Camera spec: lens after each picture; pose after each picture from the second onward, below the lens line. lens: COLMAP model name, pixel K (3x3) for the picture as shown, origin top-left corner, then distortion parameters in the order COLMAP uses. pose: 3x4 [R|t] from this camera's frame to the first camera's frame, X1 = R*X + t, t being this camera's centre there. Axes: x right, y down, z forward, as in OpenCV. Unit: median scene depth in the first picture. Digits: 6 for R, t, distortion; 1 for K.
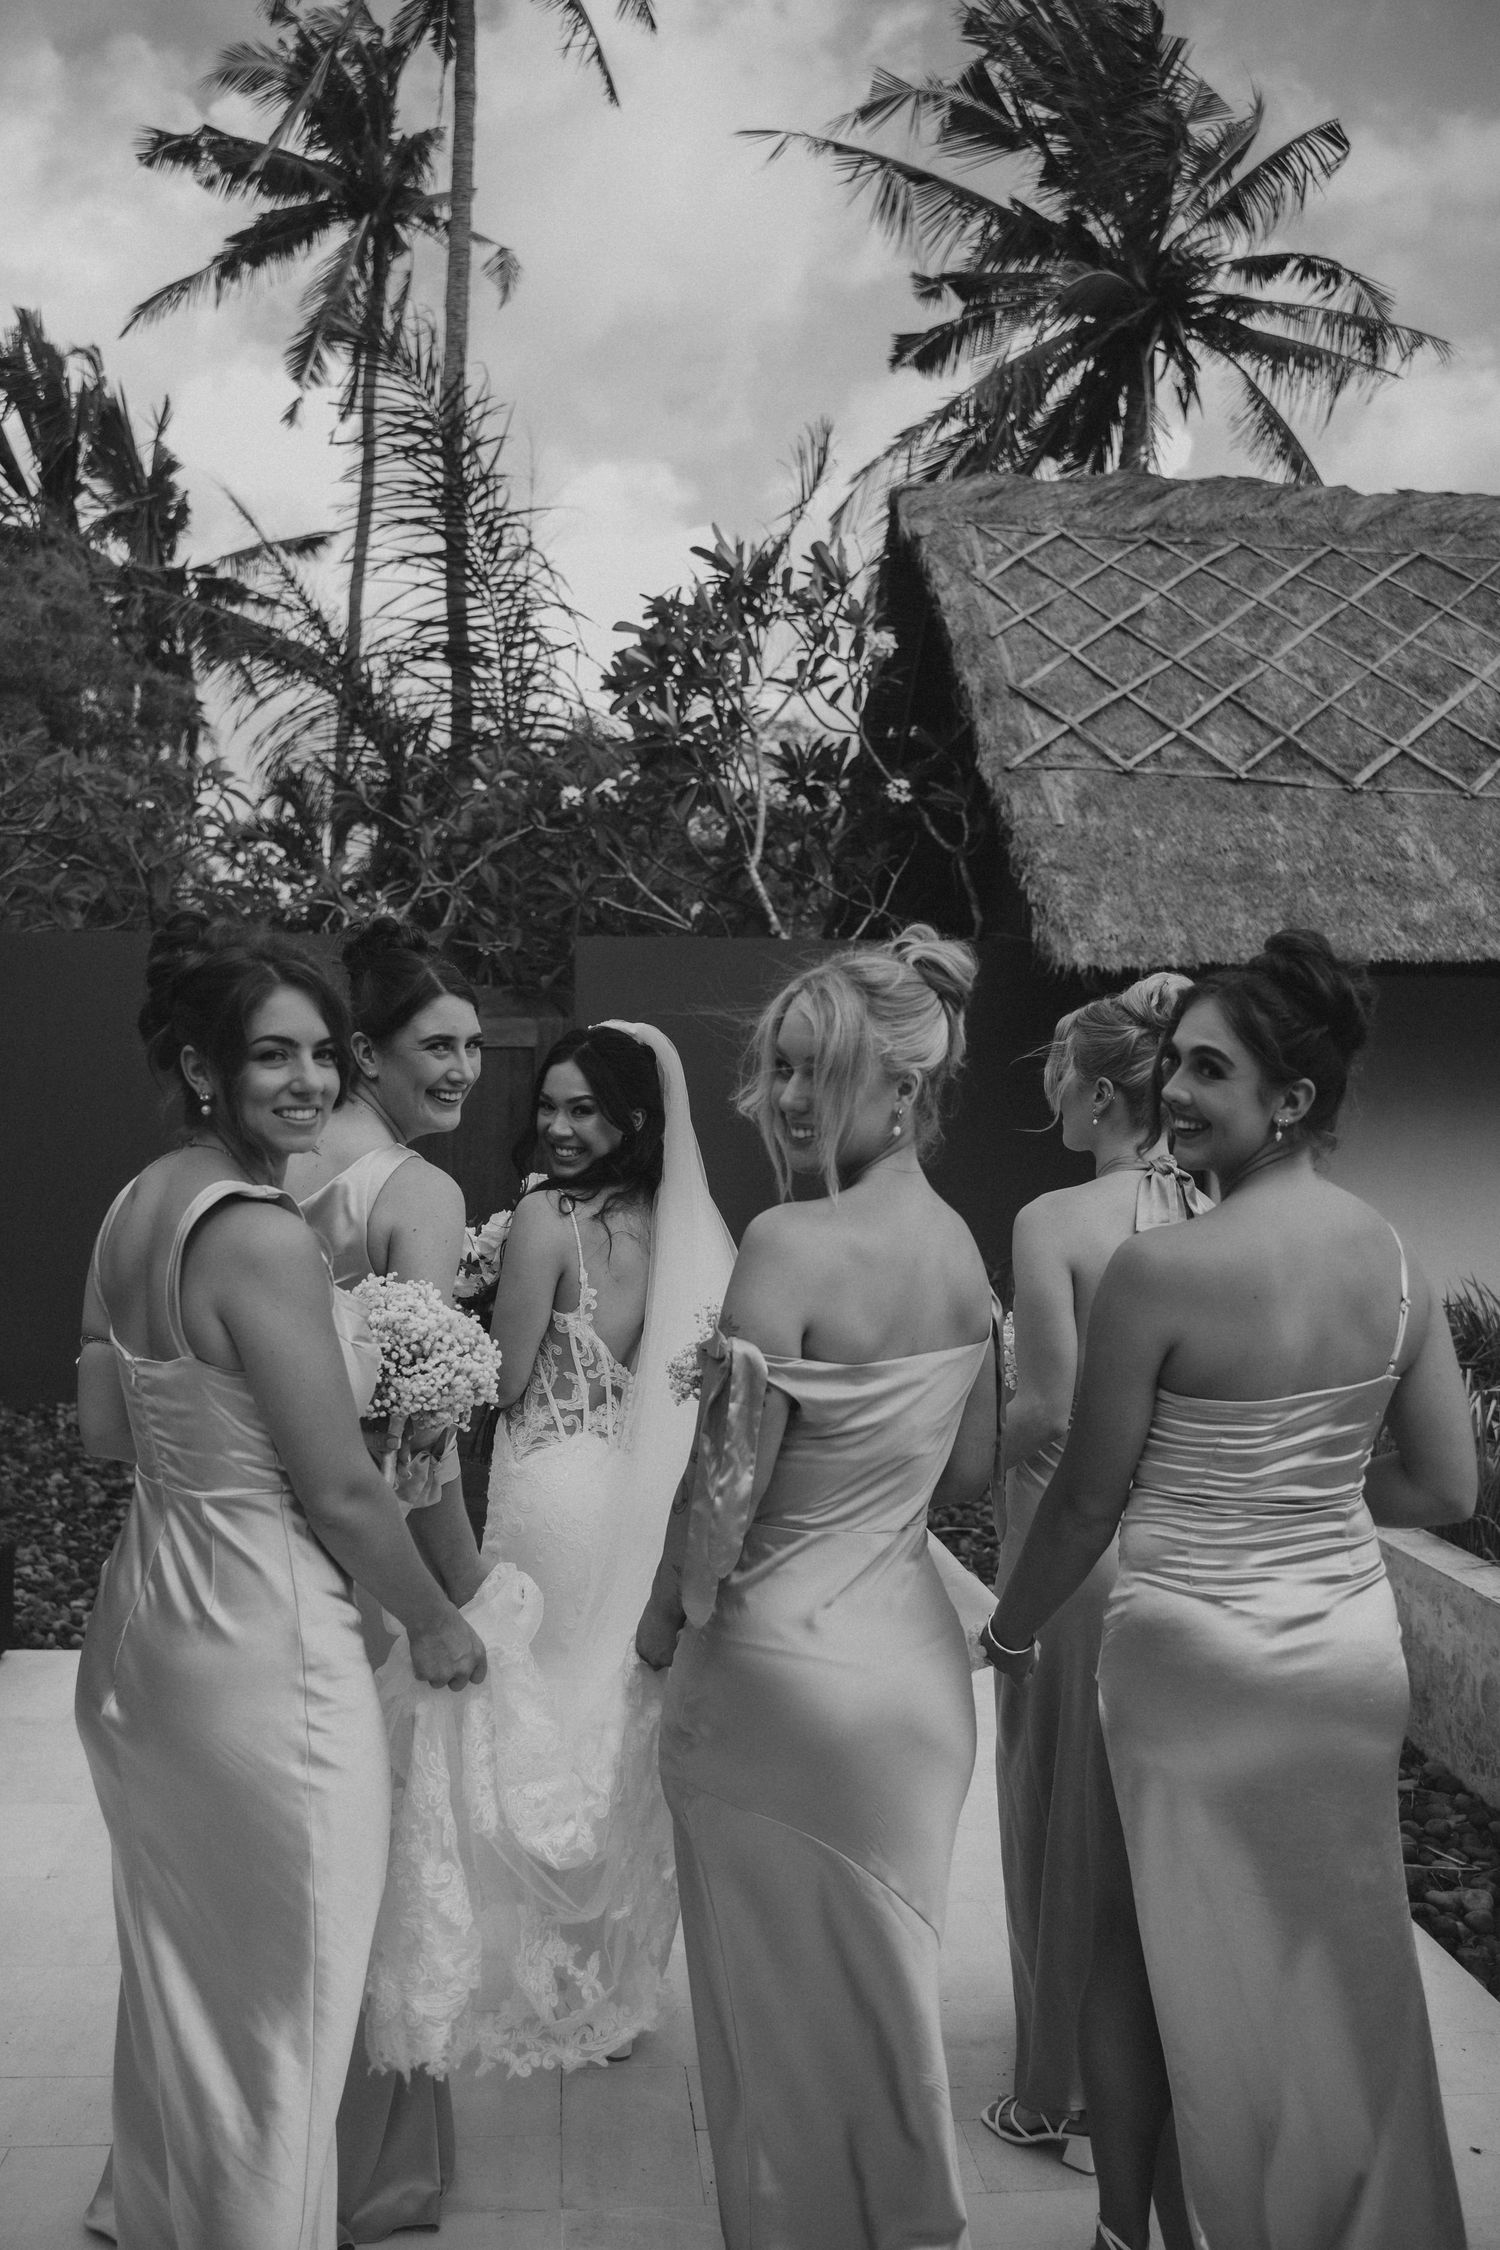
lens RADIAL K [[1792.9, 0, 645.2], [0, 1792.9, 1113.5], [0, 0, 1]] dist [0.000257, -0.138448]
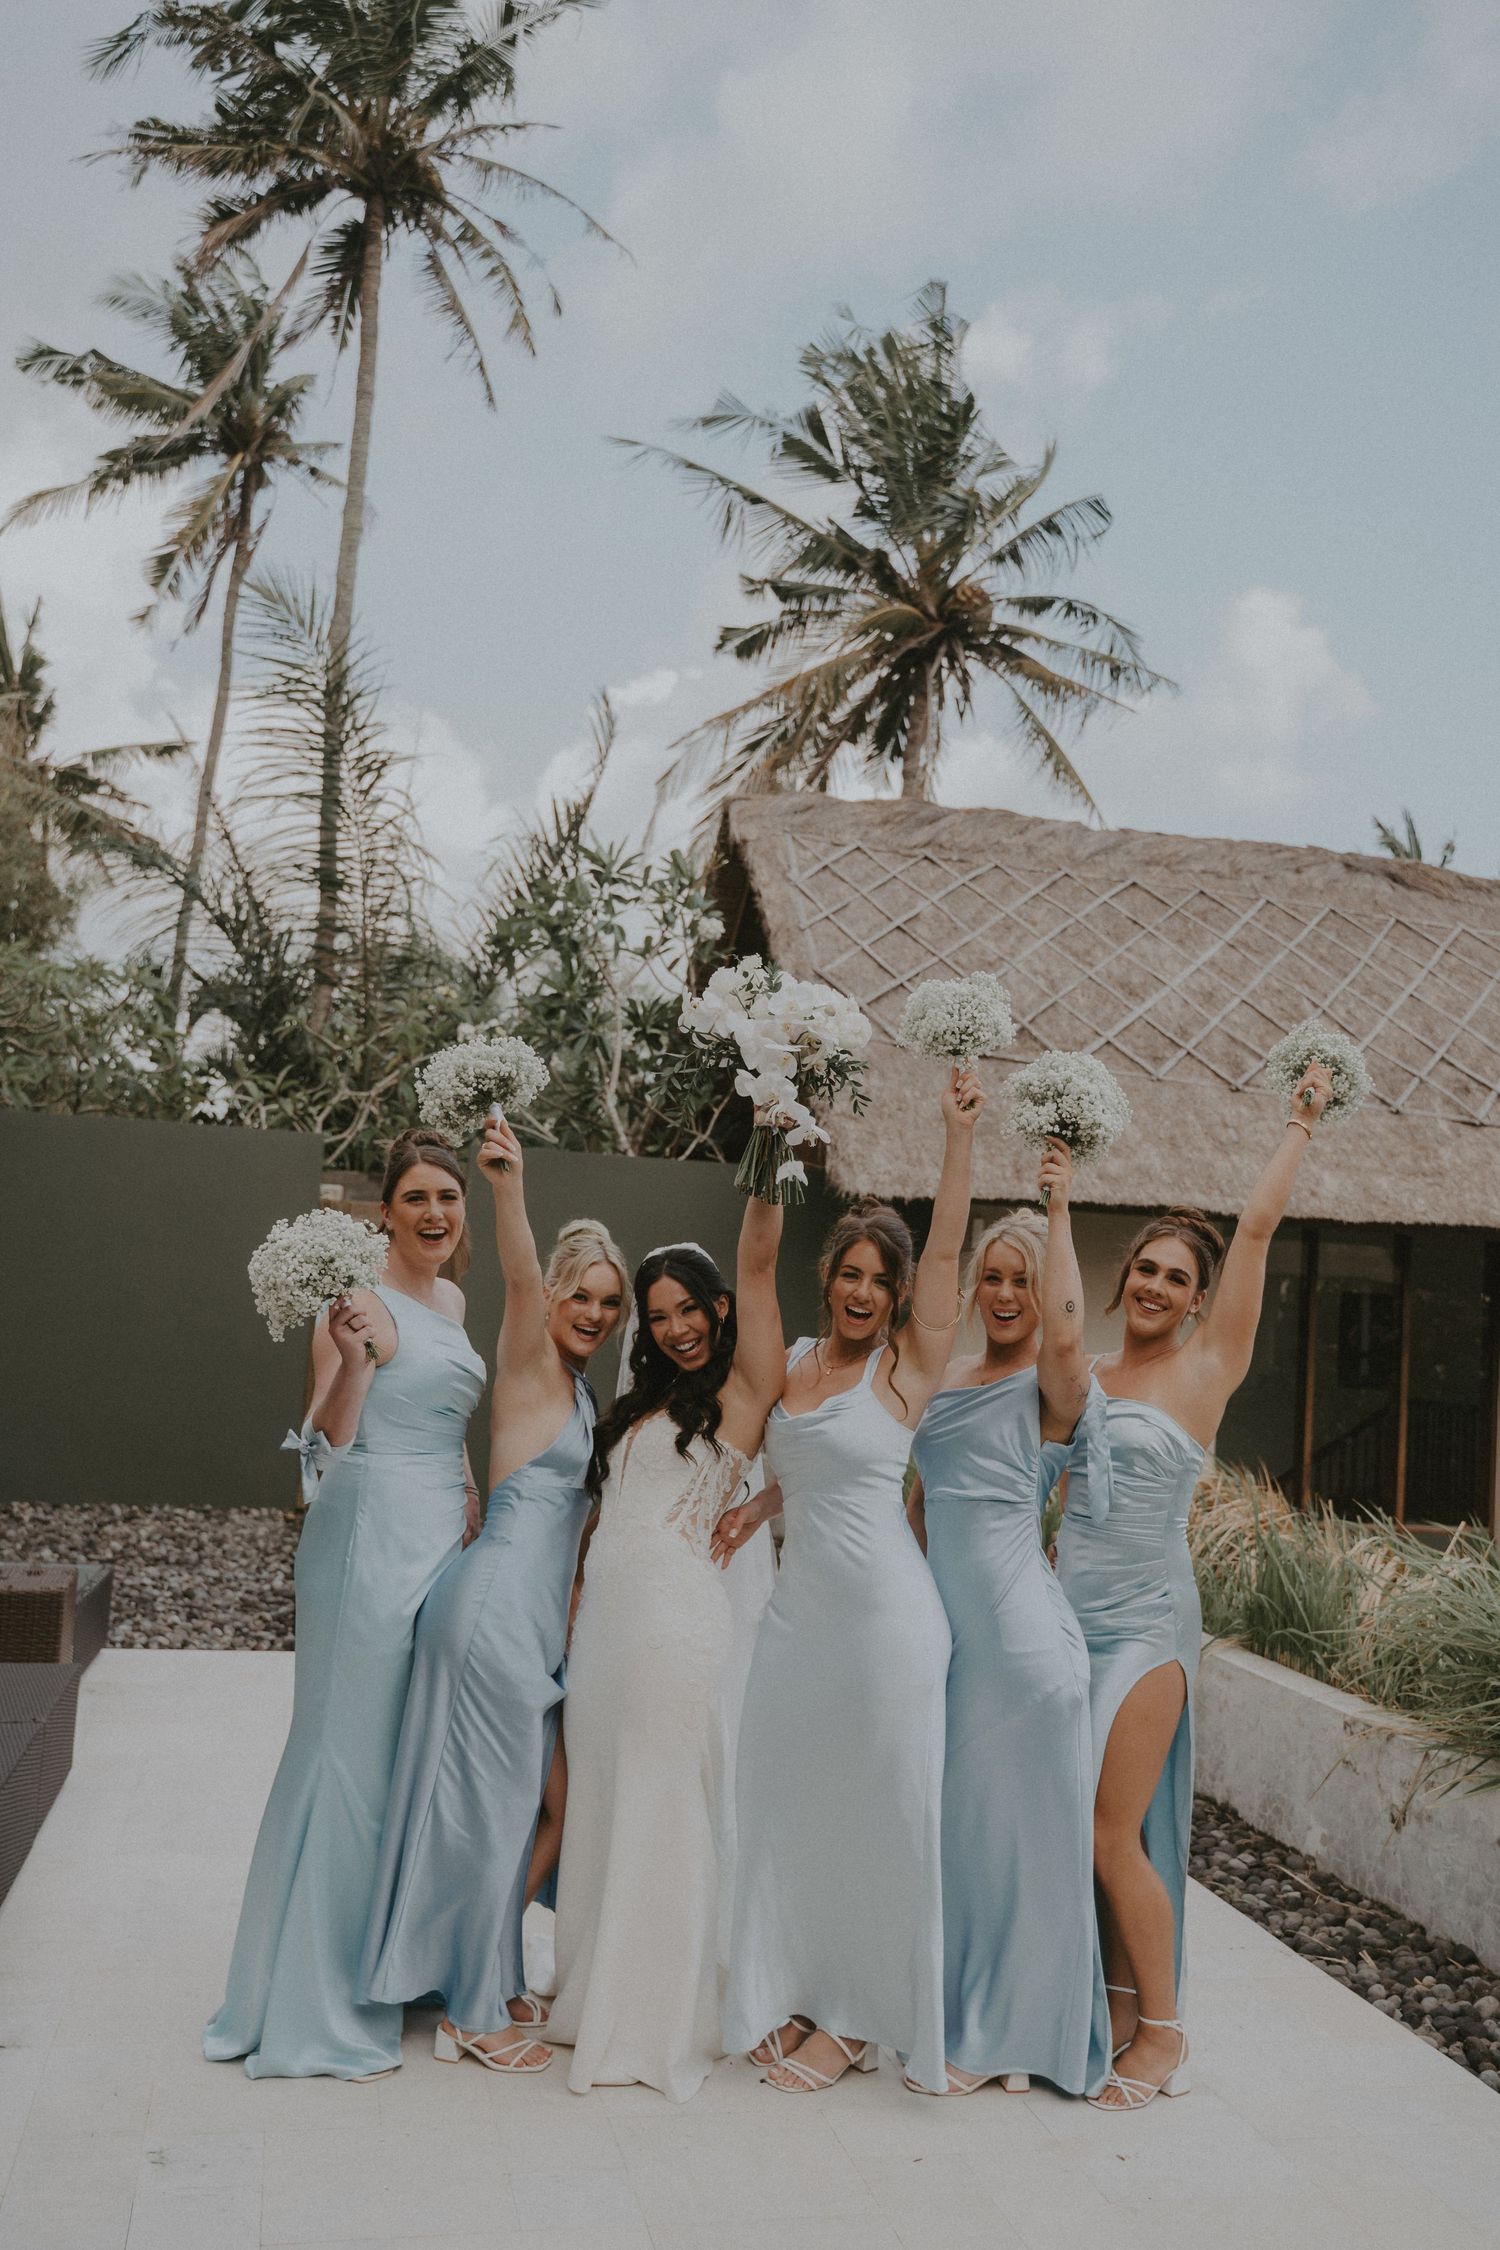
lens RADIAL K [[2032.1, 0, 750.0], [0, 2032.1, 1125.0], [0, 0, 1]] dist [0.002650, -0.000407]
pose [[0.980077, 0.060009, 0.189334, -0.096941], [-0.041003, 0.993861, -0.102756, 0.018891], [-0.194338, 0.092945, 0.976521, -0.350638]]
